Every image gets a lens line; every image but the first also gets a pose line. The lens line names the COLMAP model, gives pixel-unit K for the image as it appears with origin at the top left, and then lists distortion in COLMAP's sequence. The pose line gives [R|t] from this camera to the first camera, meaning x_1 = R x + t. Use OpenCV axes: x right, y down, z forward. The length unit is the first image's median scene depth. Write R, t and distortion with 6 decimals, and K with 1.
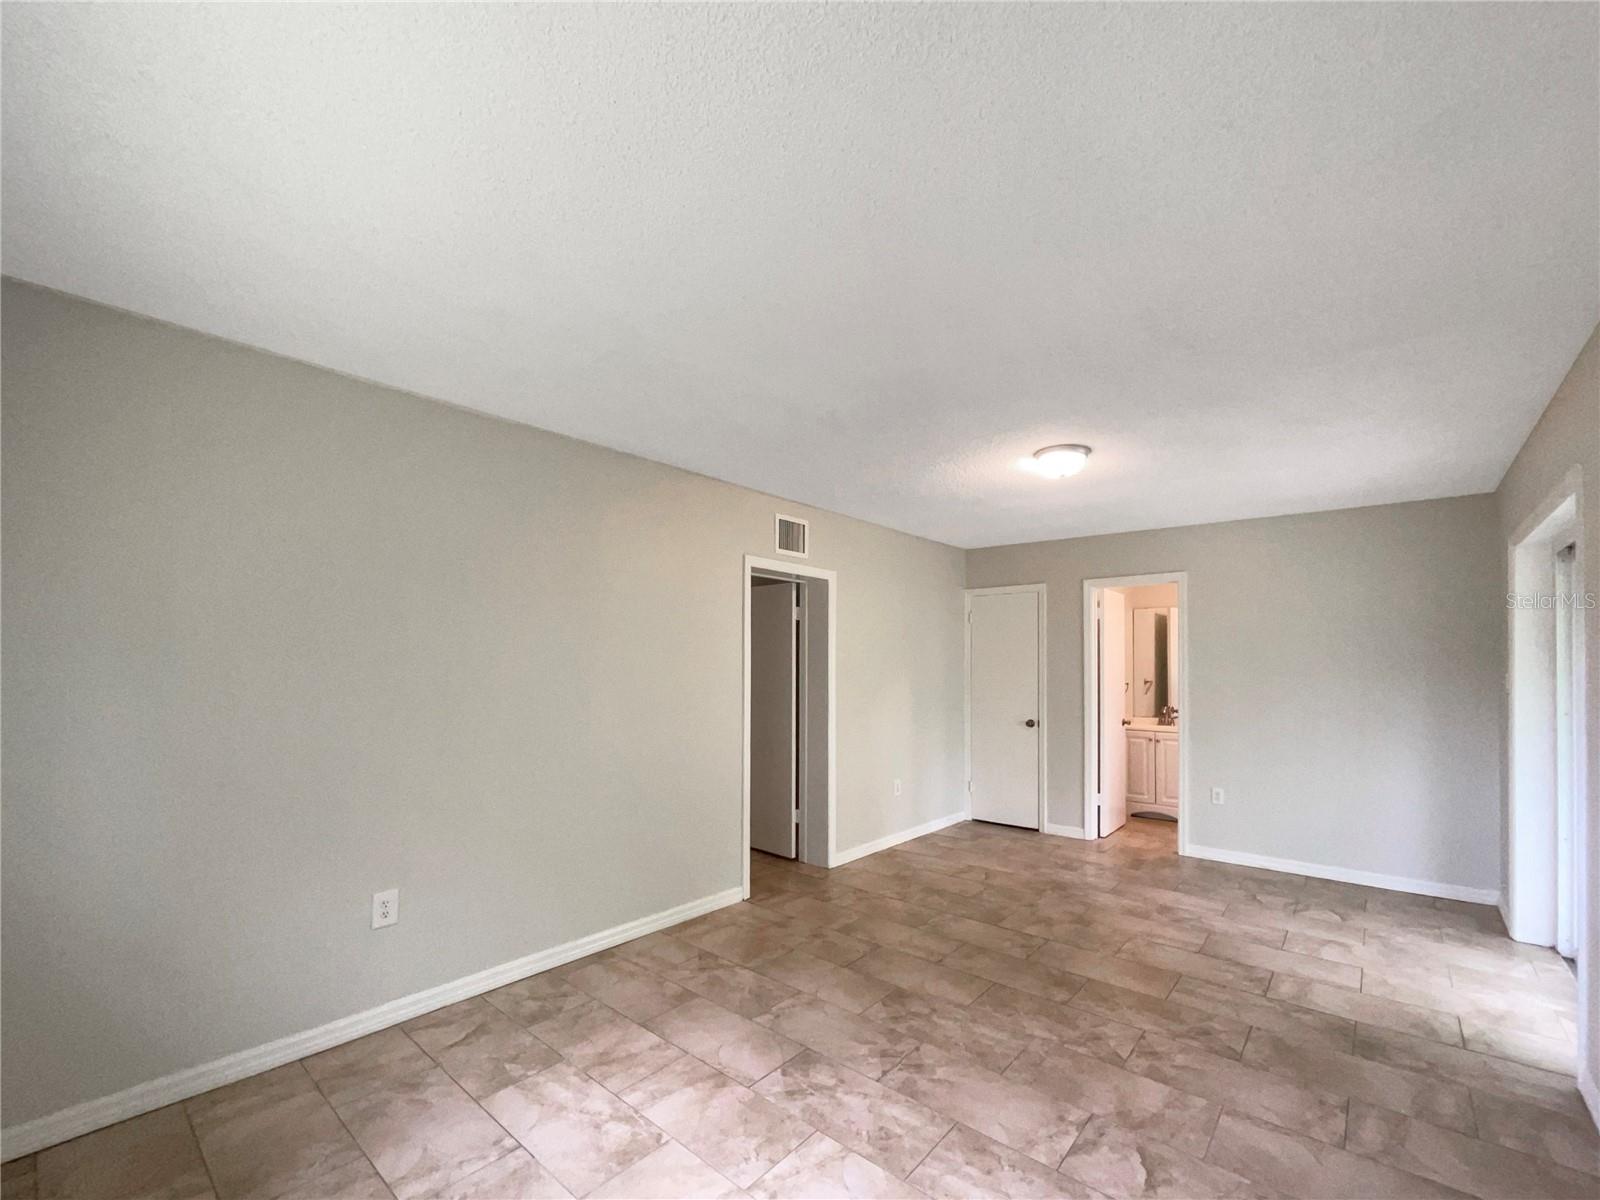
lens RADIAL K [[660.4, 0, 801.4], [0, 660.4, 648.9], [0, 0, 1]] dist [-0.000089, 0.000857]
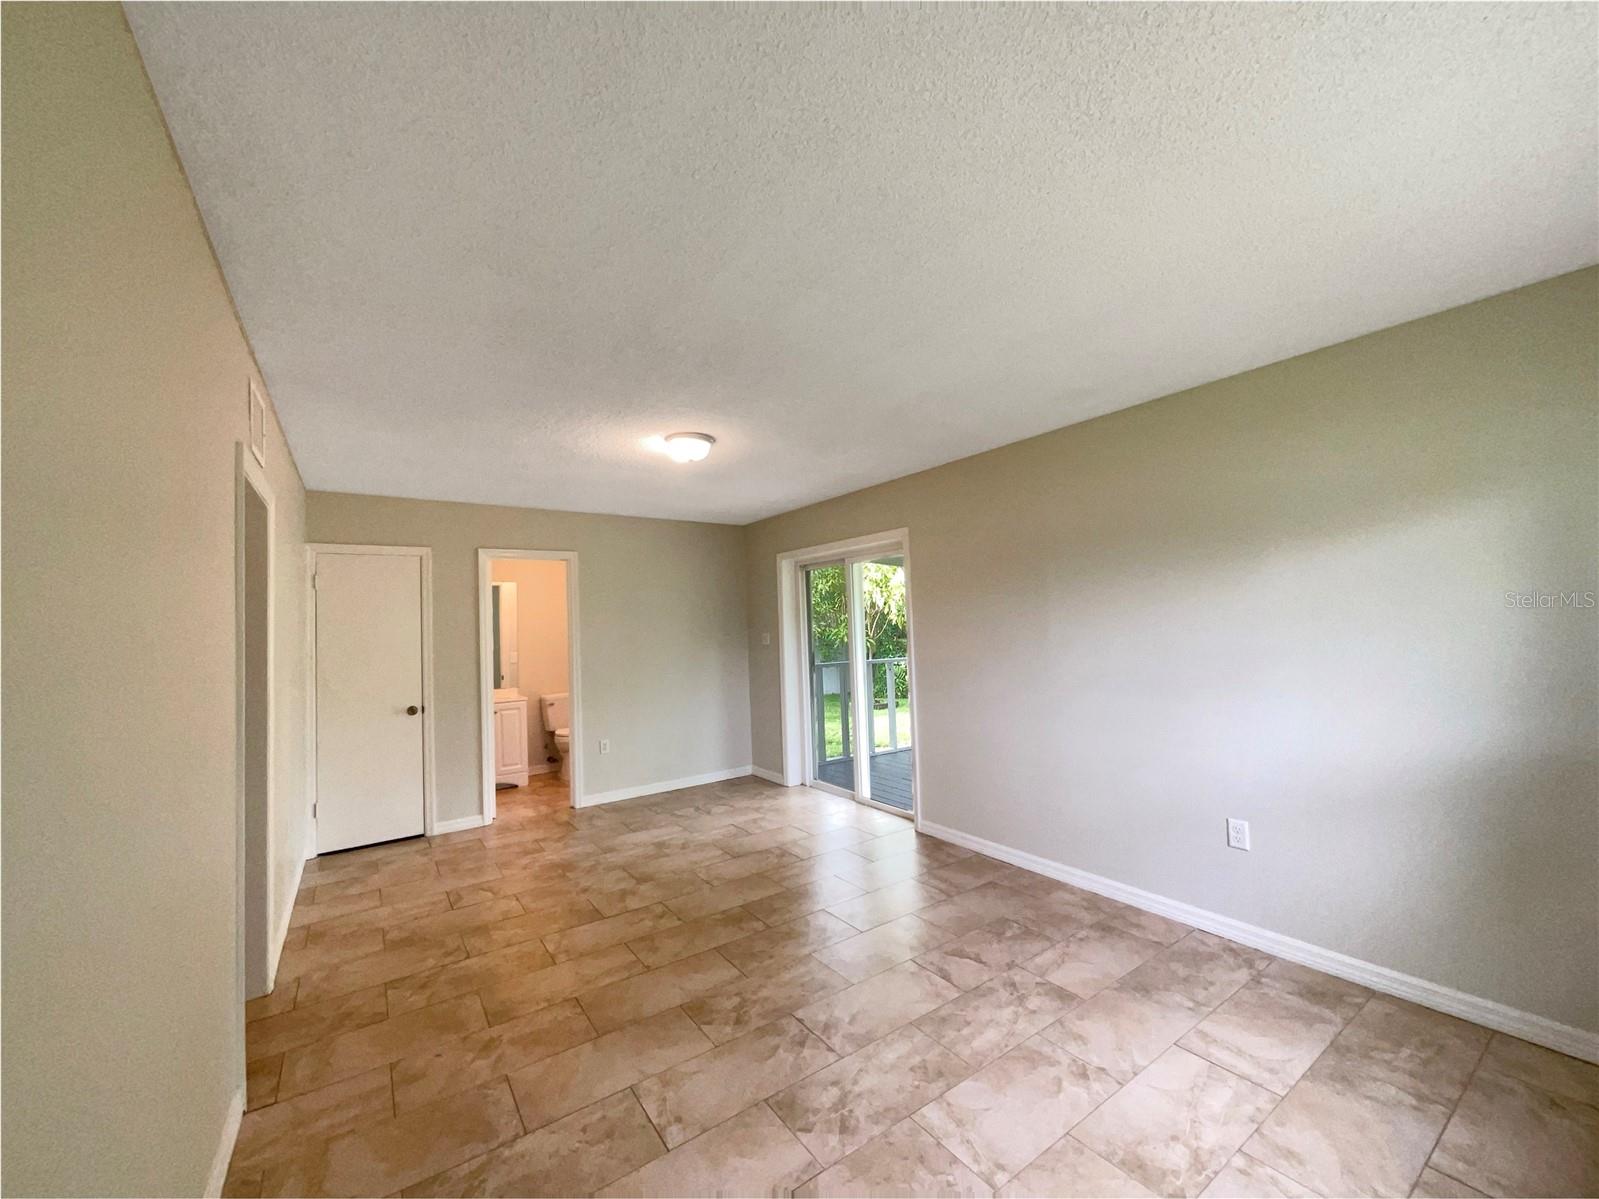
lens RADIAL K [[641.6, 0, 799.5], [0, 641.6, 599.5], [0, 0, 1]] dist [-0.000881, 0.000315]
pose [[0.250849, 0.031991, 0.967498, -0.519178], [0.010171, 0.999312, -0.035680, 0.008677], [-0.967973, 0.018790, 0.250351, 0.504957]]
